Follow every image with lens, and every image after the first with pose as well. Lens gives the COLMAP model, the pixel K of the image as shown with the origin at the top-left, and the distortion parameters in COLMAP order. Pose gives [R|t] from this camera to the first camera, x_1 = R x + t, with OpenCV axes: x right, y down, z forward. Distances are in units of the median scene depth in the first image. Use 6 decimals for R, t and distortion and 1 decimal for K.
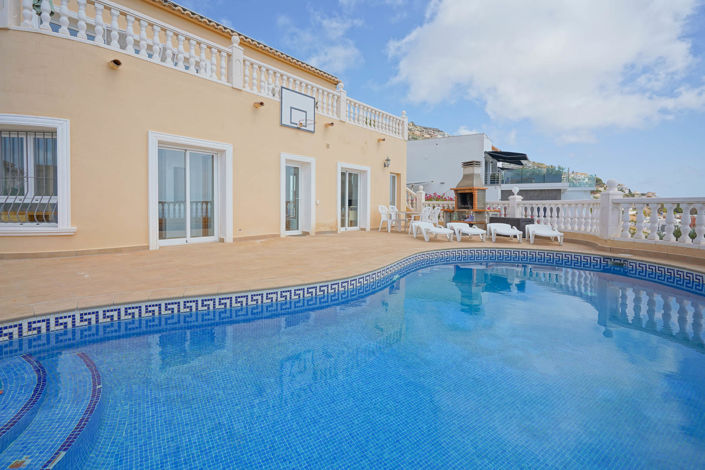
lens RADIAL K [[329.2, 0, 369.3], [0, 329.2, 210.8], [0, 0, 1]] dist [-0.001487, -0.000753]
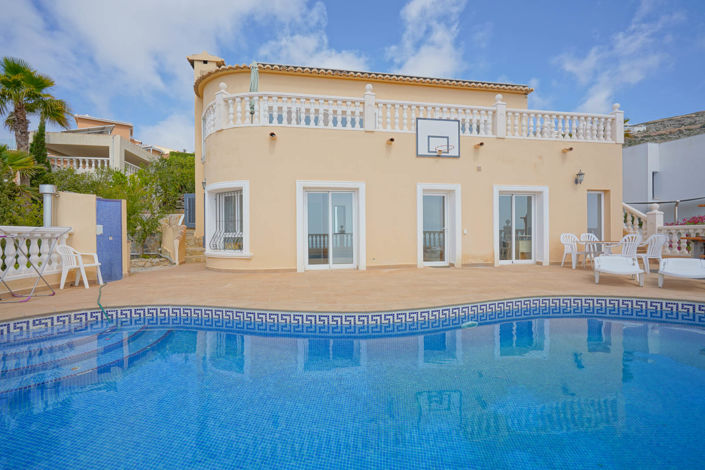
lens RADIAL K [[329.2, 0, 352.3], [0, 329.2, 238.7], [0, 0, 1]] dist [-0.001487, -0.000753]
pose [[0.752277, -0.007139, -0.658808, 0.238583], [0.004050, 0.999973, -0.006211, -0.002683], [0.658834, 0.002004, 0.752285, 0.110236]]
